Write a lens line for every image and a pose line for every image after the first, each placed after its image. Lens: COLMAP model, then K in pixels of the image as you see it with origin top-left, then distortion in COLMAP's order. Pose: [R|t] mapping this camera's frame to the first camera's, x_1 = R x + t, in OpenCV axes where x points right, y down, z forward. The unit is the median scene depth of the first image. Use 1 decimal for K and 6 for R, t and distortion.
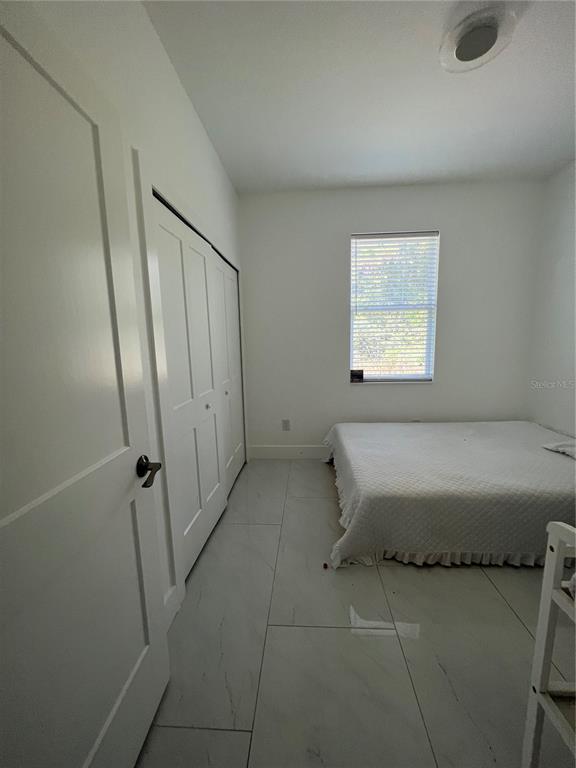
lens RADIAL K [[307.9, 0, 287.8], [0, 307.9, 384.9], [0, 0, 1]] dist [-0.000059, -0.000035]
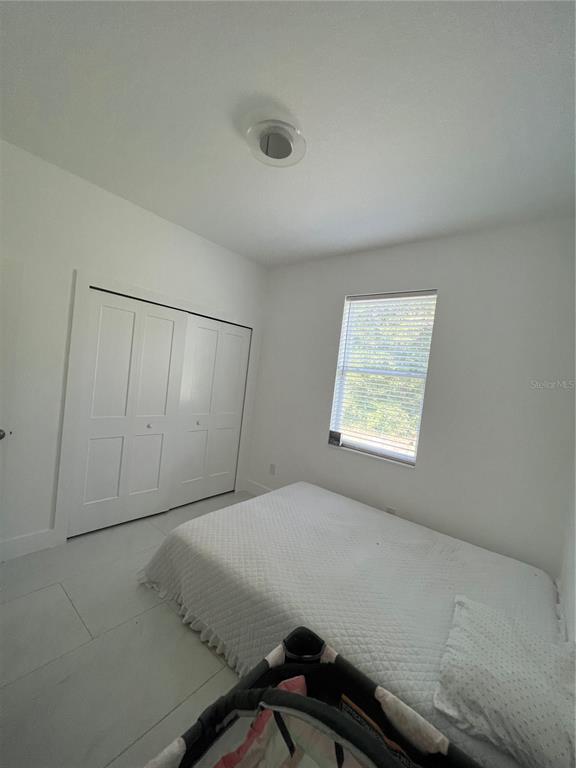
lens RADIAL K [[307.9, 0, 286.5], [0, 307.9, 382.7], [0, 0, 1]] dist [-0.000059, -0.000035]
pose [[0.805130, 0.127867, -0.579150, 0.664512], [-0.211418, 0.974212, -0.078821, -0.093553], [0.554137, 0.185905, 0.811401, 0.128570]]
